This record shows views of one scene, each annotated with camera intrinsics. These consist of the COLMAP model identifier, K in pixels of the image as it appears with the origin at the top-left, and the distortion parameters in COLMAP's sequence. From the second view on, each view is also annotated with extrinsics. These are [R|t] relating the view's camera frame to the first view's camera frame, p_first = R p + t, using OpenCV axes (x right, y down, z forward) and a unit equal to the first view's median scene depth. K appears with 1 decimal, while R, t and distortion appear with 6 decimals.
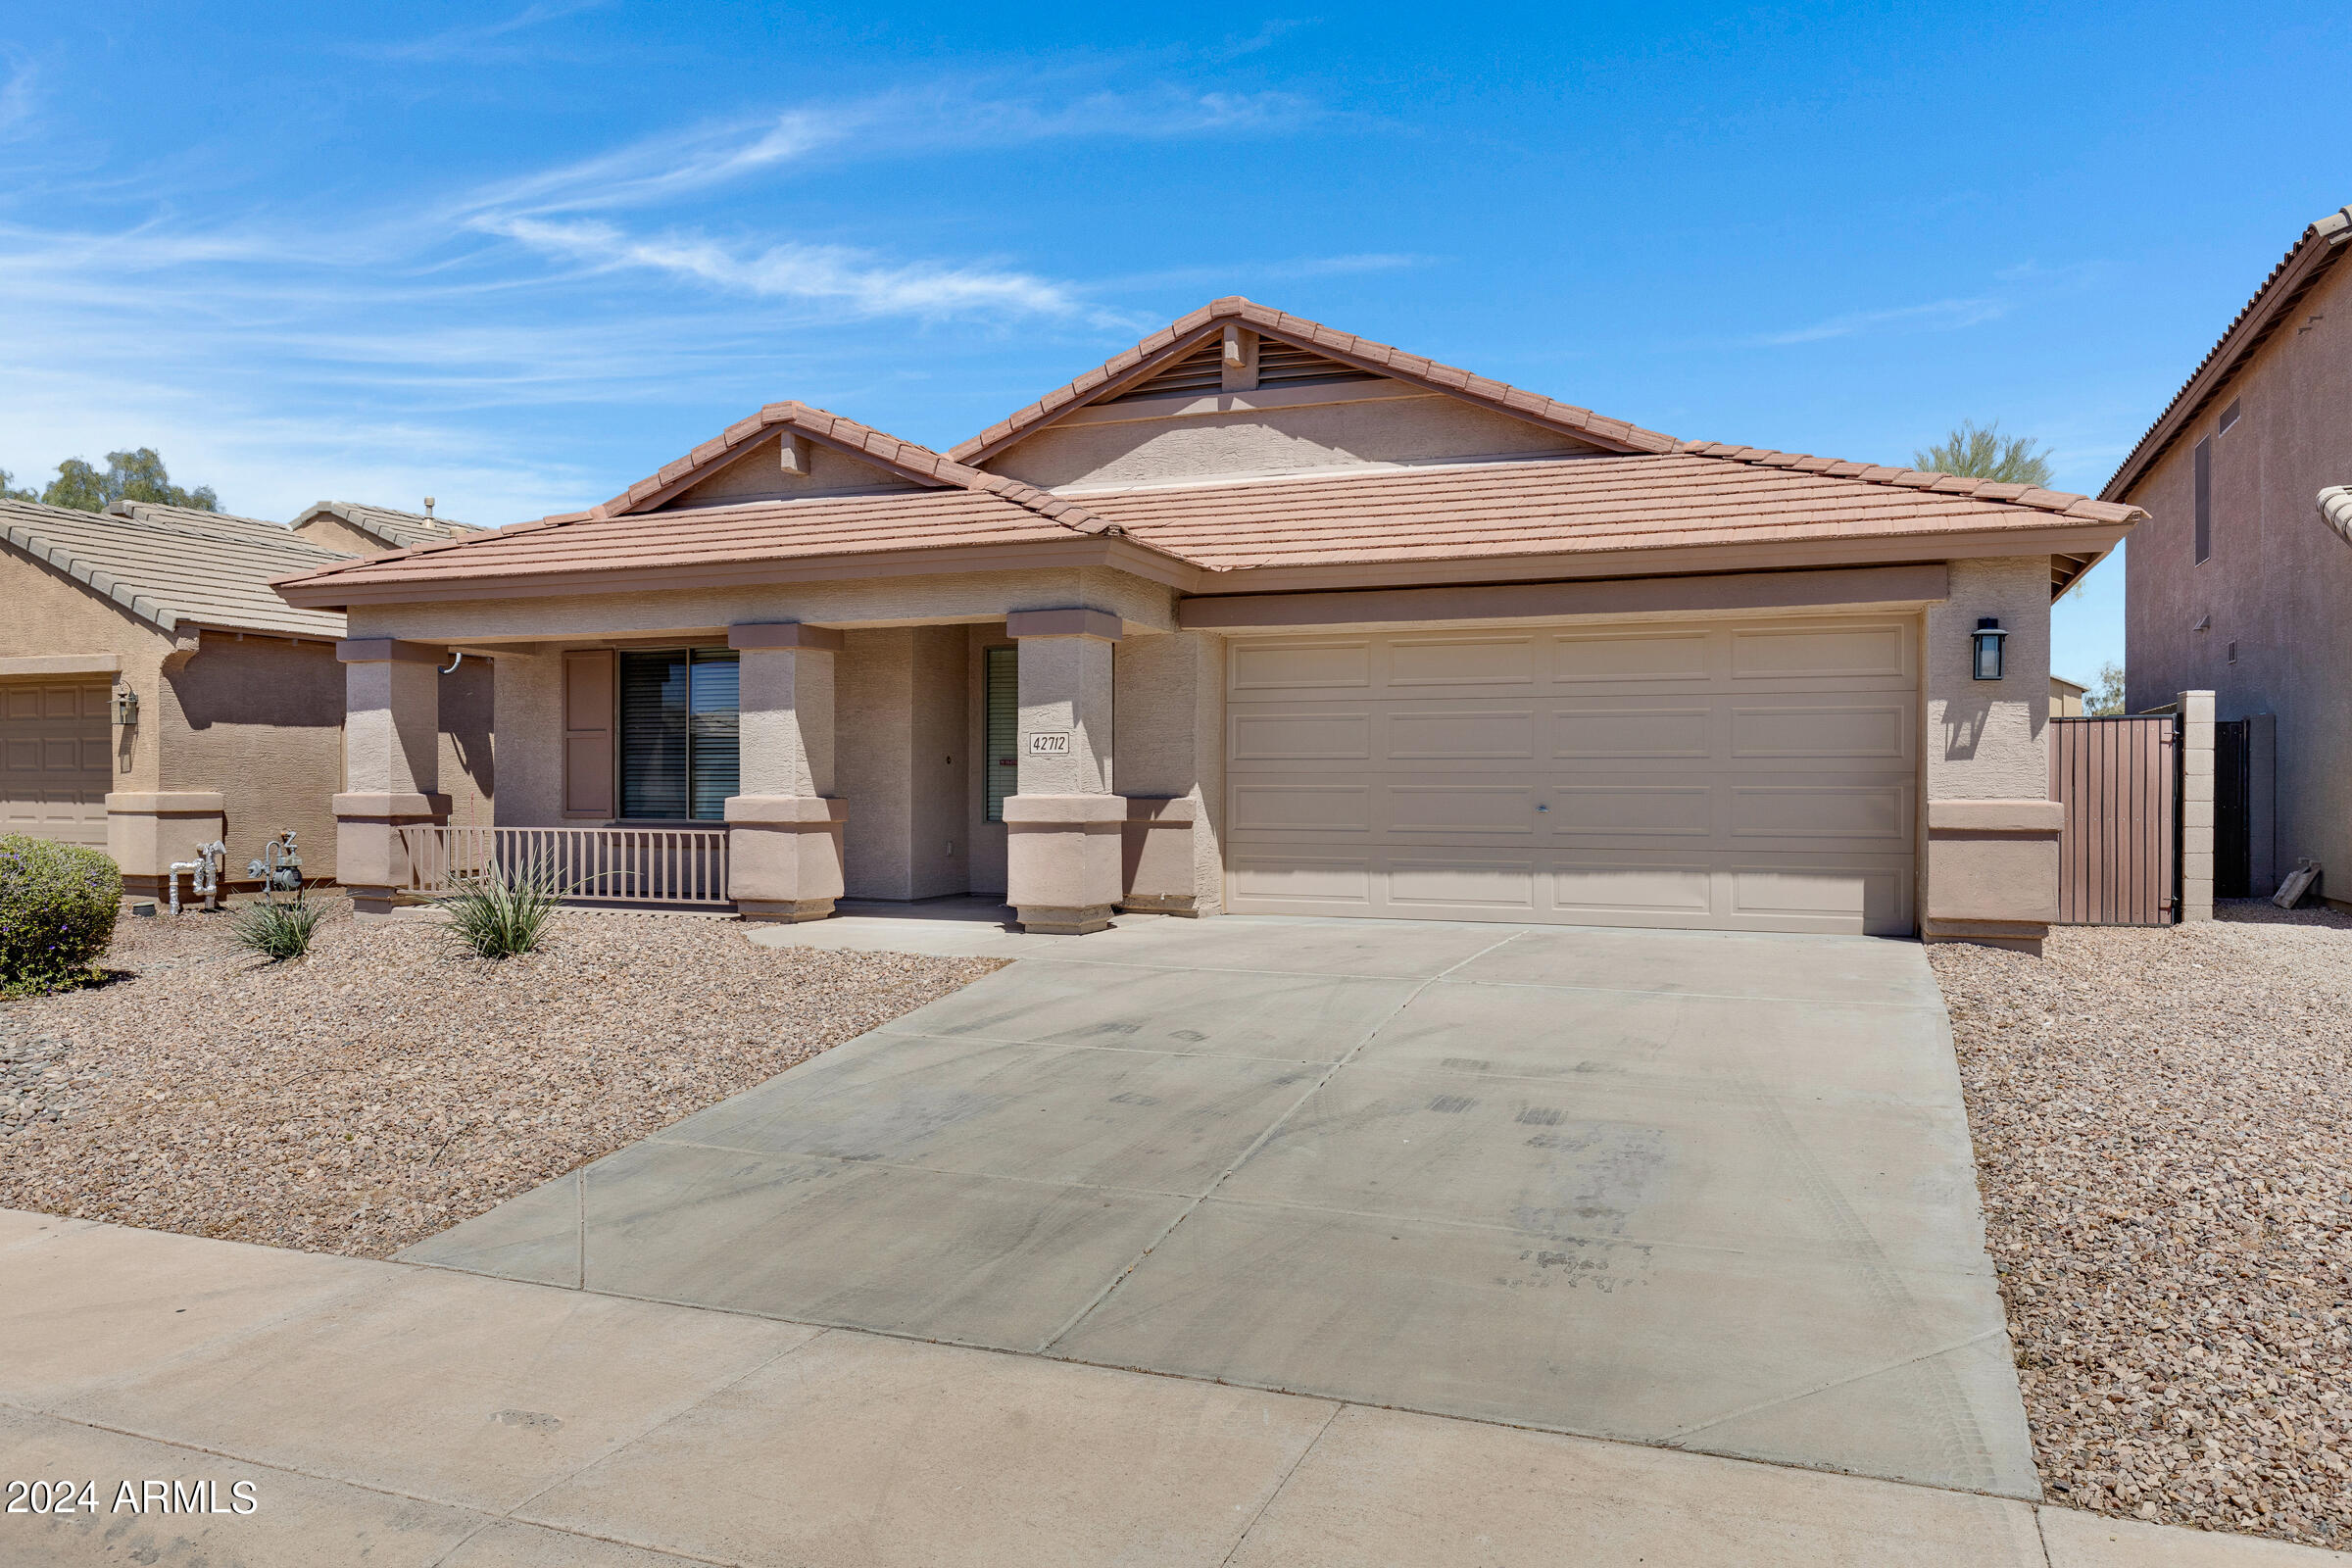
lens RADIAL K [[1534.0, 0, 1184.4], [0, 1534.0, 798.1], [0, 0, 1]] dist [0.000493, 0.002461]
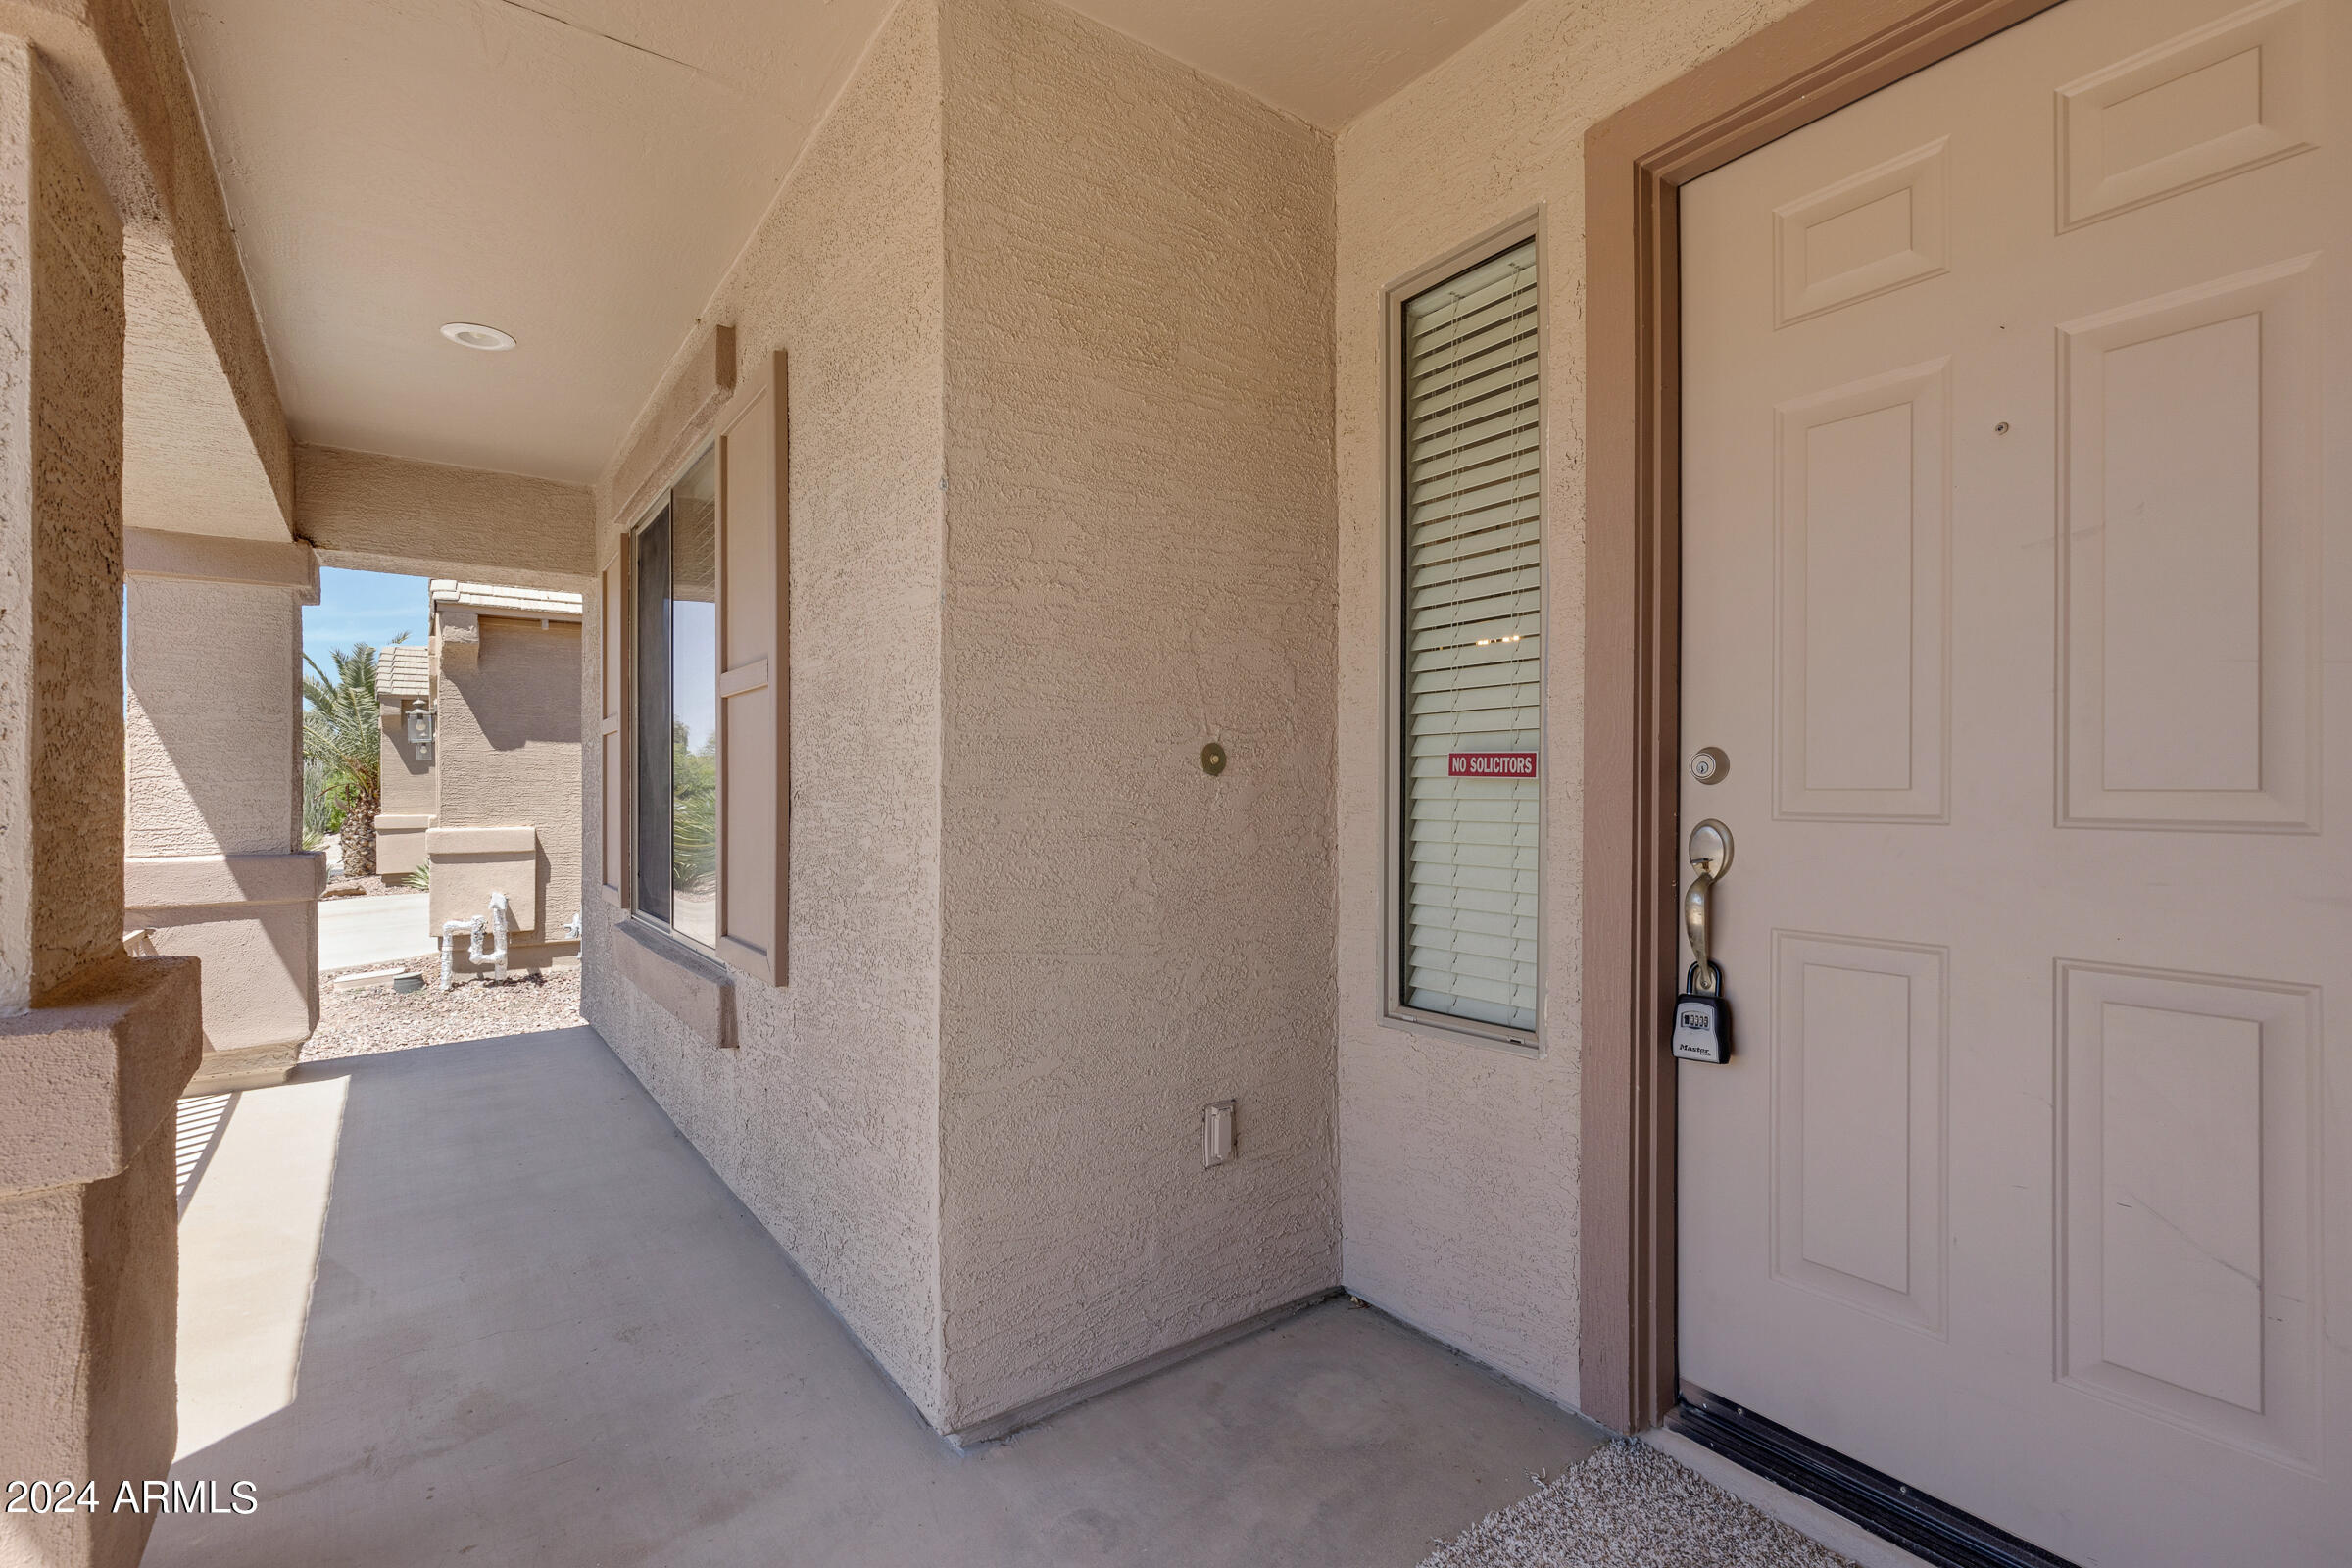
lens RADIAL K [[1080.7, 0, 1184.7], [0, 1080.7, 787.8], [0, 0, 1]] dist [0.002441, 0.000852]
pose [[0.838538, -0.006655, -0.544803, -0.075529], [-0.003281, 0.999846, -0.017264, -0.020496], [0.544834, 0.016264, 0.838386, 0.971738]]
